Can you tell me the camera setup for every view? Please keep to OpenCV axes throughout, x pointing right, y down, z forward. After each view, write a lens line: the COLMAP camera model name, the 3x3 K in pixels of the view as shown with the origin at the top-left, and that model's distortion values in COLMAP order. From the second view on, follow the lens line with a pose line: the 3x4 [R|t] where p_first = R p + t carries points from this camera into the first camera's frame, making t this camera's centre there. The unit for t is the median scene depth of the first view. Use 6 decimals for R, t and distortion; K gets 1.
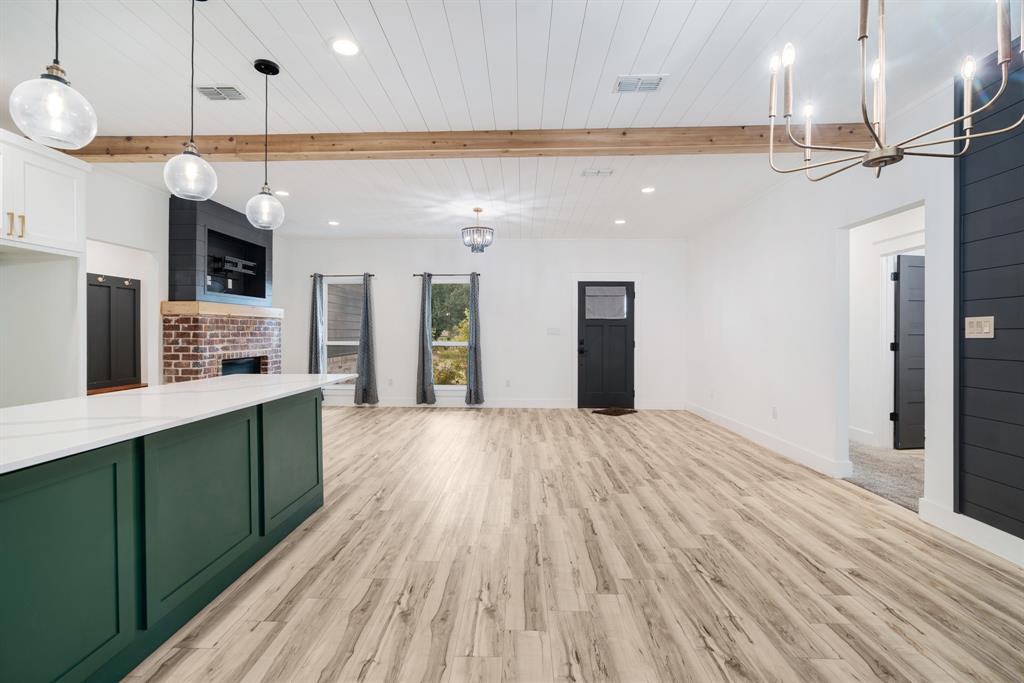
lens RADIAL K [[477.9, 0, 513.3], [0, 477.9, 338.6], [0, 0, 1]] dist [-0.027036, 0.000667]
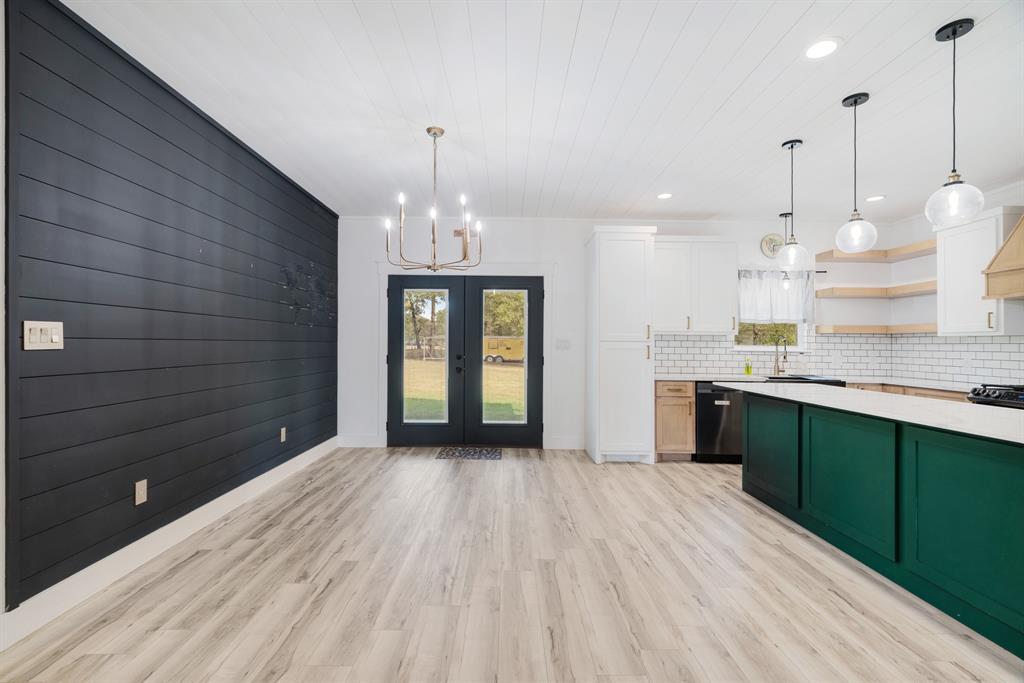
lens RADIAL K [[477.9, 0, 508.5], [0, 477.9, 345.8], [0, 0, 1]] dist [-0.027036, 0.000667]
pose [[-0.999647, -0.007816, -0.025382, 0.308368], [-0.008086, 0.999912, 0.010560, -0.024301], [0.025297, 0.010762, -0.999622, 2.054804]]
